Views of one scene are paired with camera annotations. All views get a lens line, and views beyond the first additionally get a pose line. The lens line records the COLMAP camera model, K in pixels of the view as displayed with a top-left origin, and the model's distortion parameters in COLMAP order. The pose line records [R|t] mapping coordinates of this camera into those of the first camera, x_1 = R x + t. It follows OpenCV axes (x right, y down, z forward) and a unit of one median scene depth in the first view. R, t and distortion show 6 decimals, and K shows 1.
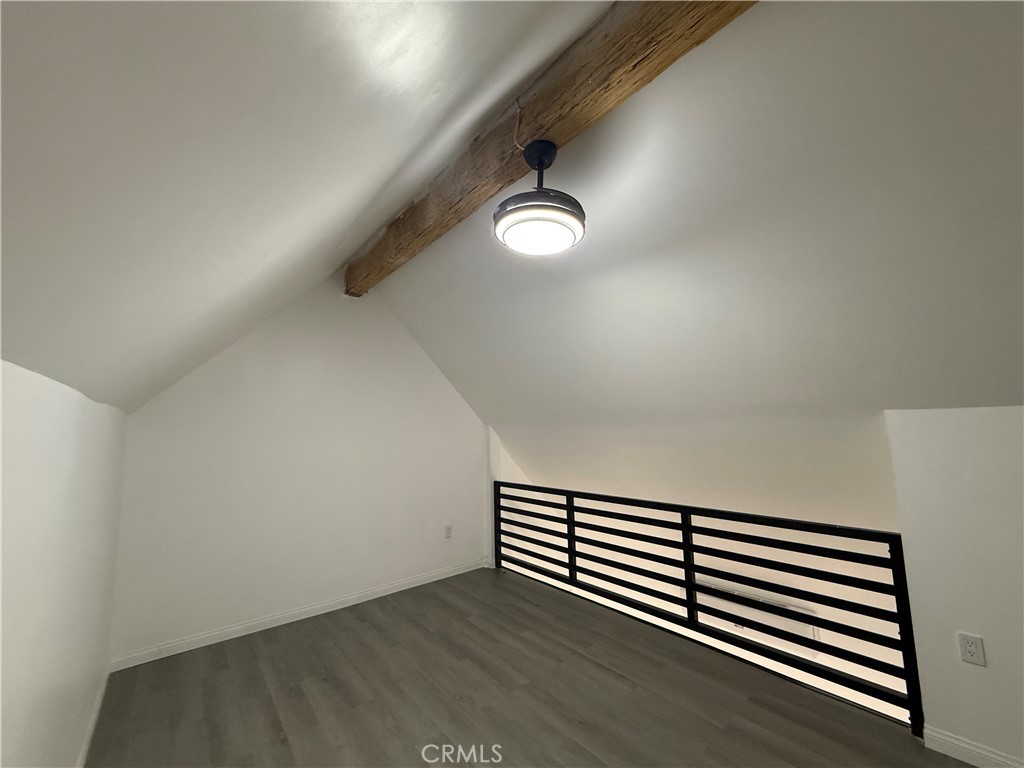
lens RADIAL K [[407.4, 0, 509.9], [0, 407.4, 385.9], [0, 0, 1]] dist [-0.000696, 0.000274]
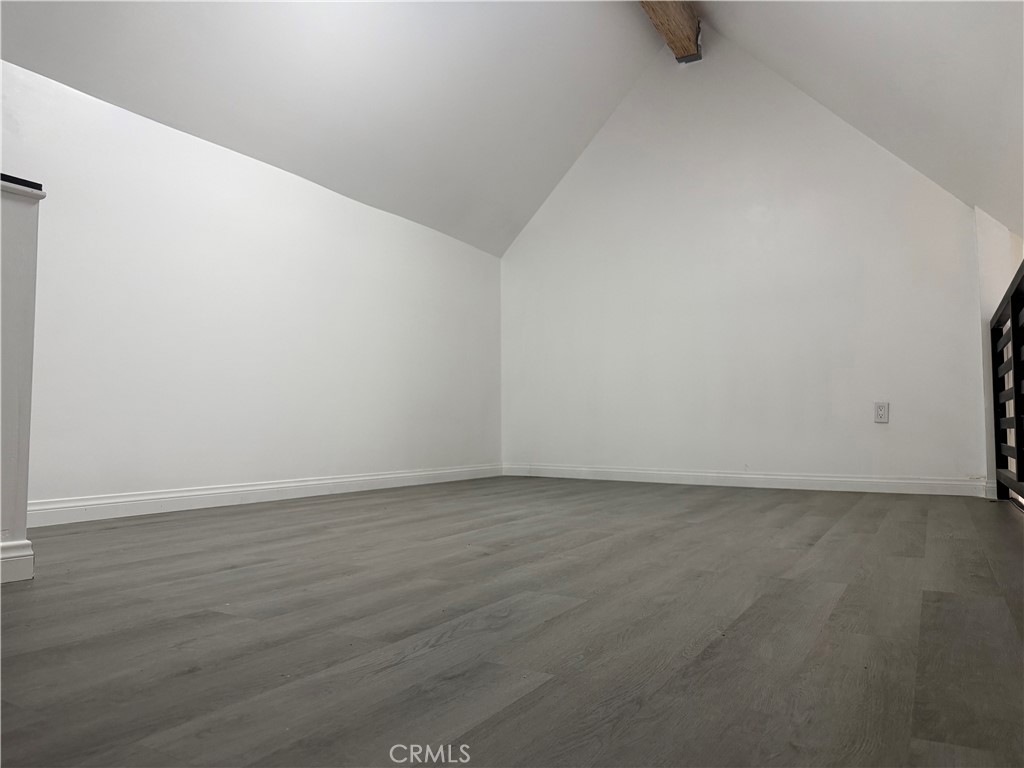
lens RADIAL K [[724.1, 0, 503.6], [0, 724.1, 381.0], [0, 0, 1]] dist [0.044123, -0.059426]
pose [[0.344287, -0.038848, -0.938060, 0.800314], [0.091717, 0.995756, -0.007575, 0.372600], [0.934374, -0.083428, 0.346389, 0.256869]]
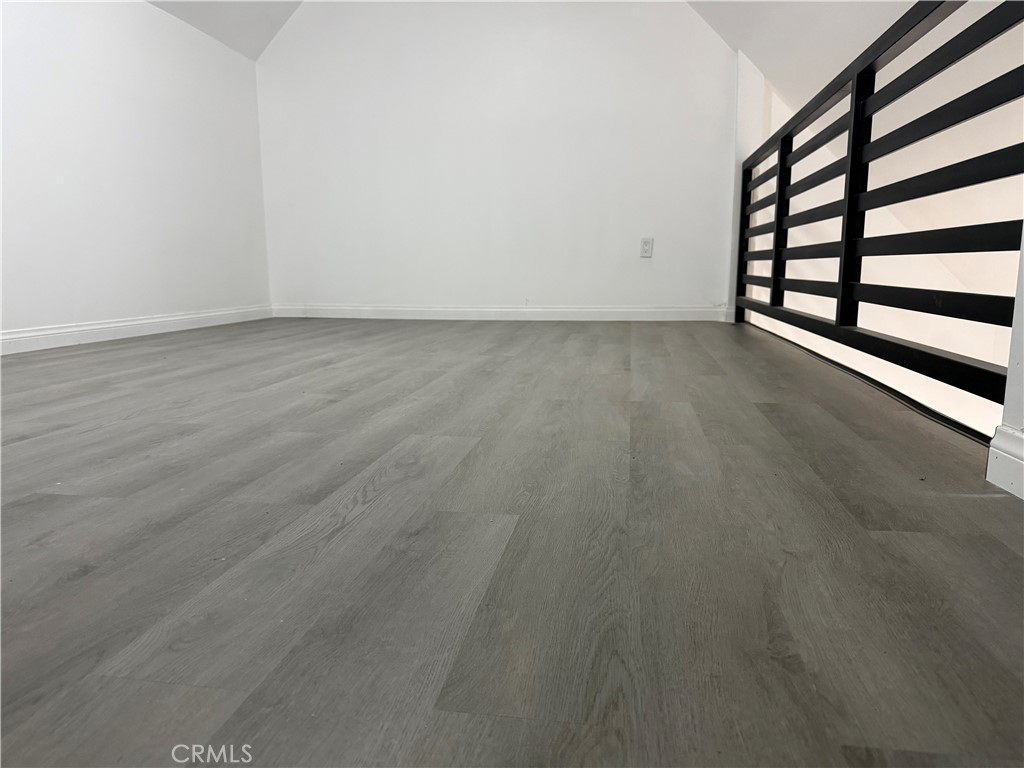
lens RADIAL K [[724.1, 0, 510.8], [0, 724.1, 386.3], [0, 0, 1]] dist [0.044123, -0.059426]
pose [[0.659142, 0.141152, -0.738652, 0.713923], [0.071285, 0.966076, 0.248223, 0.371756], [0.748632, -0.216269, 0.626720, 0.191638]]
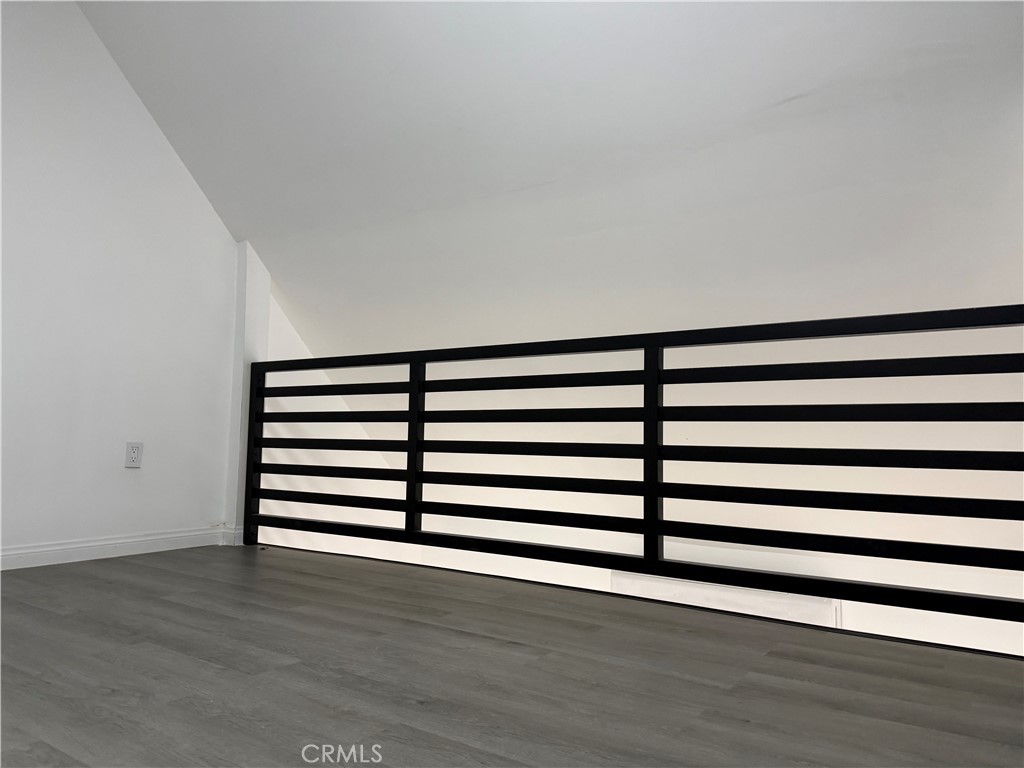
lens RADIAL K [[724.1, 0, 506.4], [0, 724.1, 392.1], [0, 0, 1]] dist [0.044123, -0.059426]
pose [[0.960655, 0.057588, 0.271707, 0.023715], [-0.068502, 0.997174, 0.030850, 0.320188], [-0.269163, -0.048249, 0.961885, 0.184923]]
